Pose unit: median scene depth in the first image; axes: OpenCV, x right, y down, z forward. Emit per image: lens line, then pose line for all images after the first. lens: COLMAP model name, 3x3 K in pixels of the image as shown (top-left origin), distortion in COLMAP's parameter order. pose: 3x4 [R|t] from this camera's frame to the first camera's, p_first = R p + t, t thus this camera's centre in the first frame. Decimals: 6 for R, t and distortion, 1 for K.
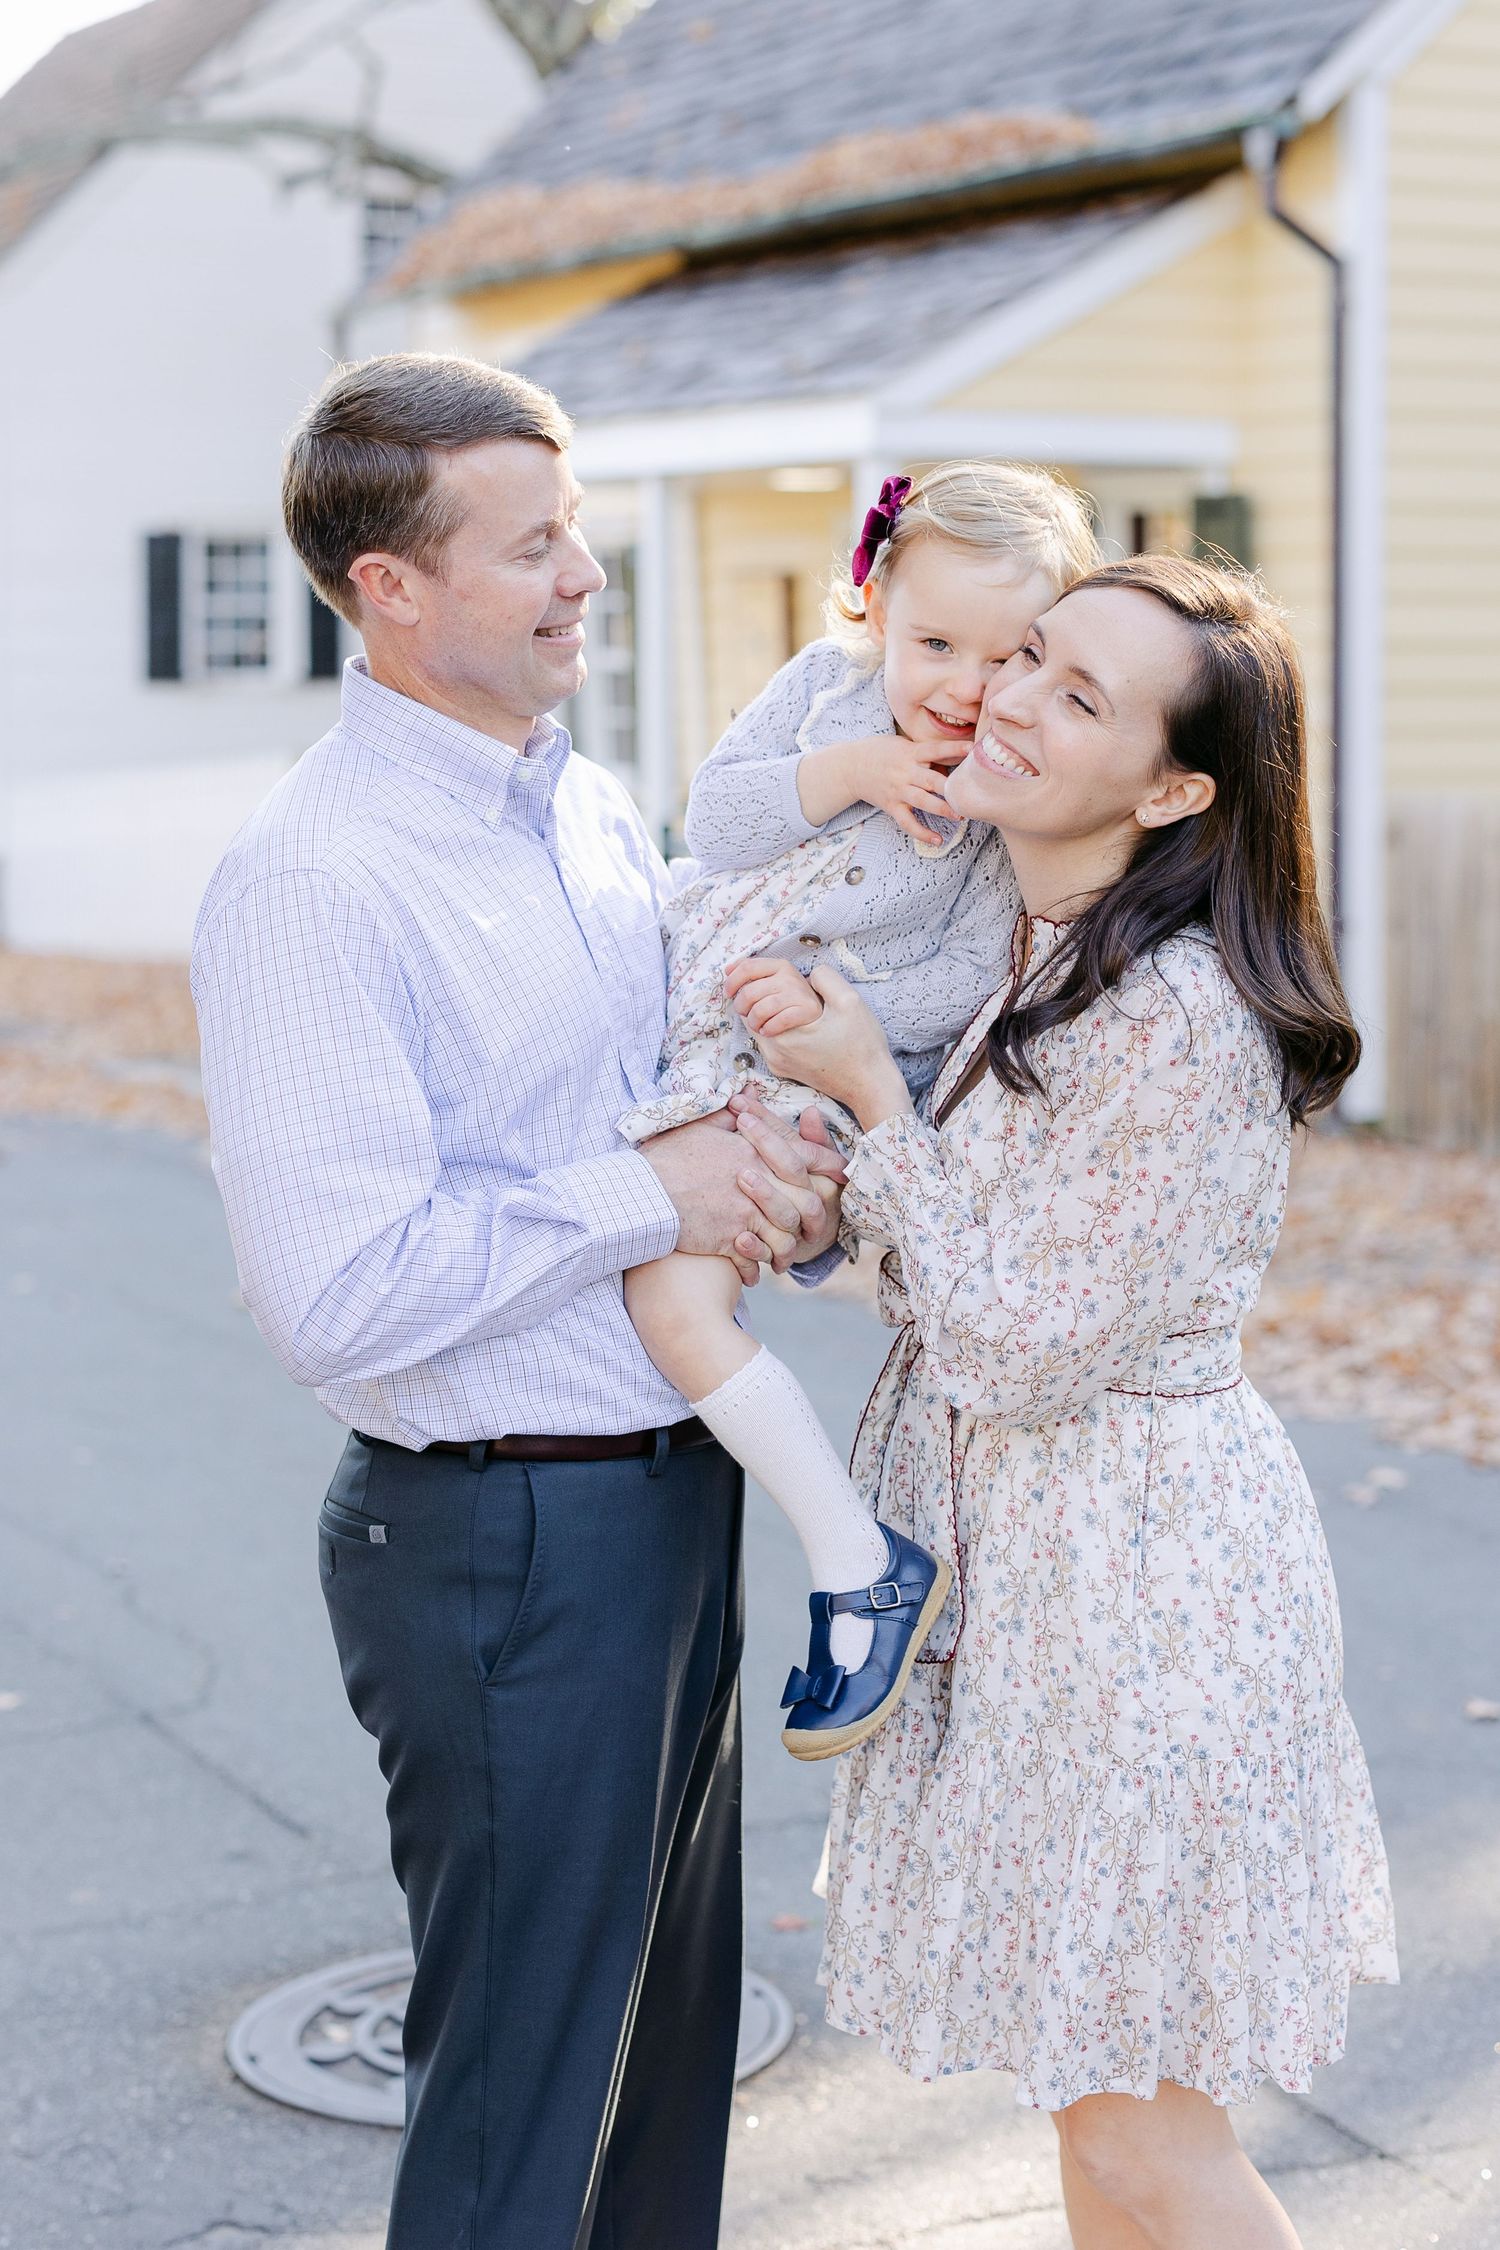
lens RADIAL K [[3705.4, 0, 750.0], [0, 3705.4, 1125.0], [0, 0, 1]] dist [-0.018433, 0.032208]
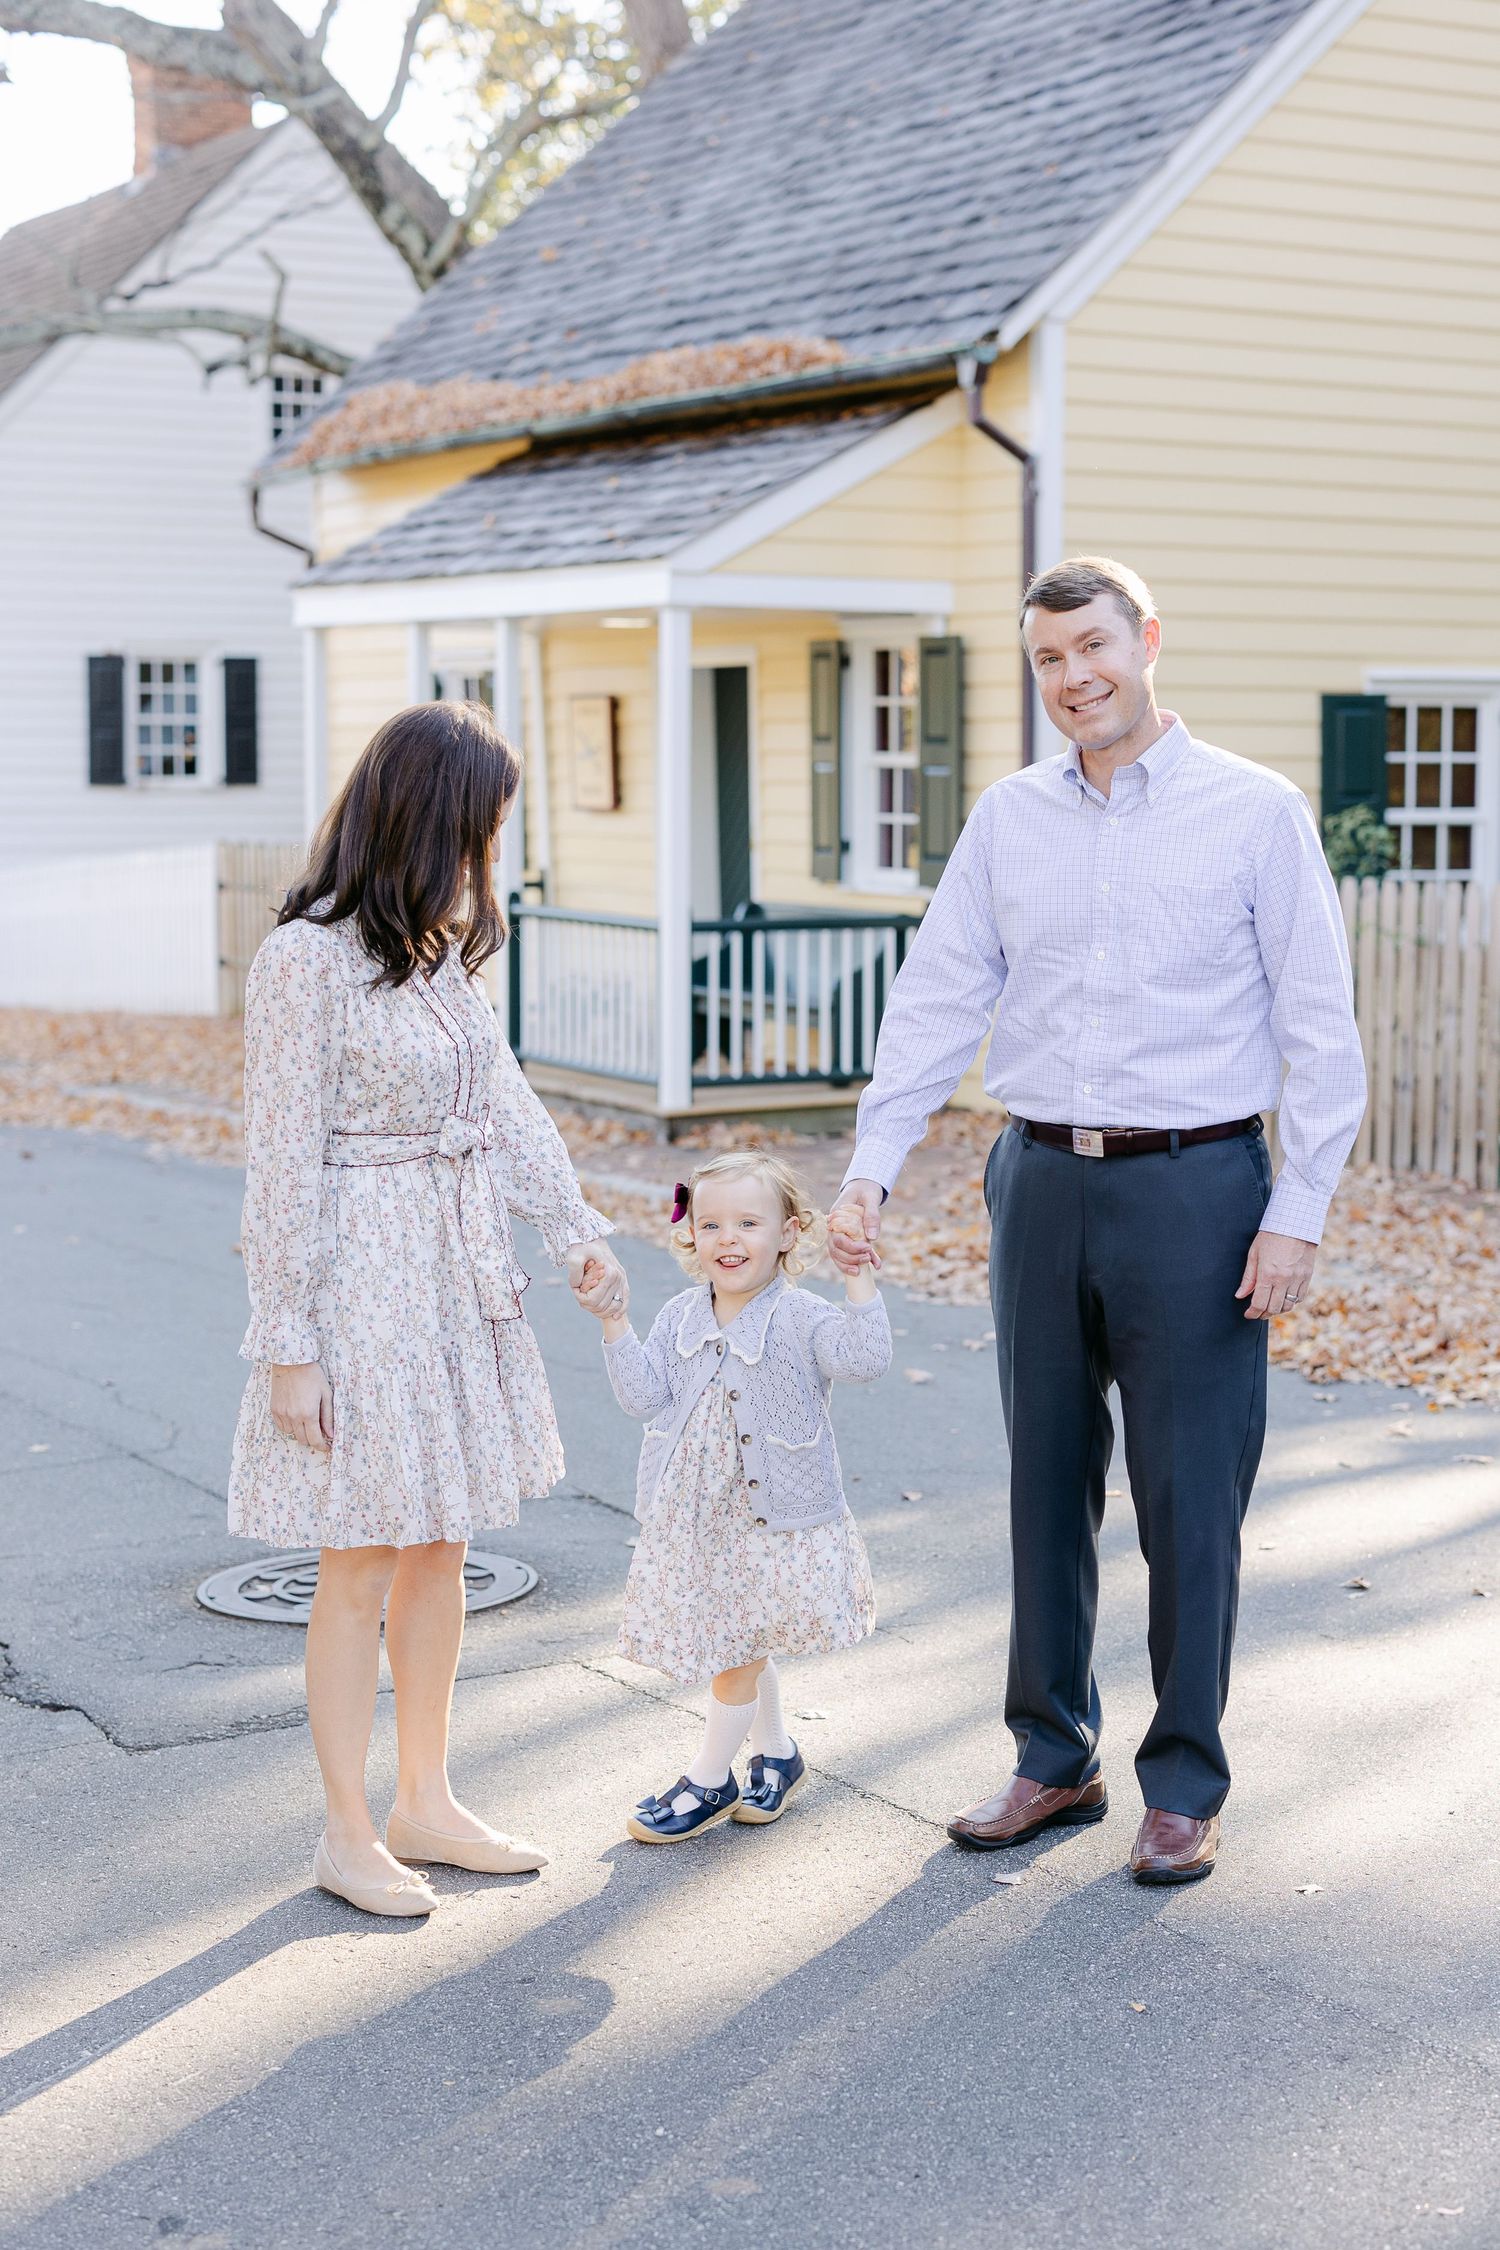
lens RADIAL K [[3241.8, 0, 750.0], [0, 3241.8, 1125.0], [0, 0, 1]] dist [0.011137, 0.011818]
pose [[0.999132, -0.003415, 0.041516, 0.016713], [0.004041, 0.999879, -0.015004, 0.022070], [-0.041460, 0.015159, 0.999025, -0.165119]]
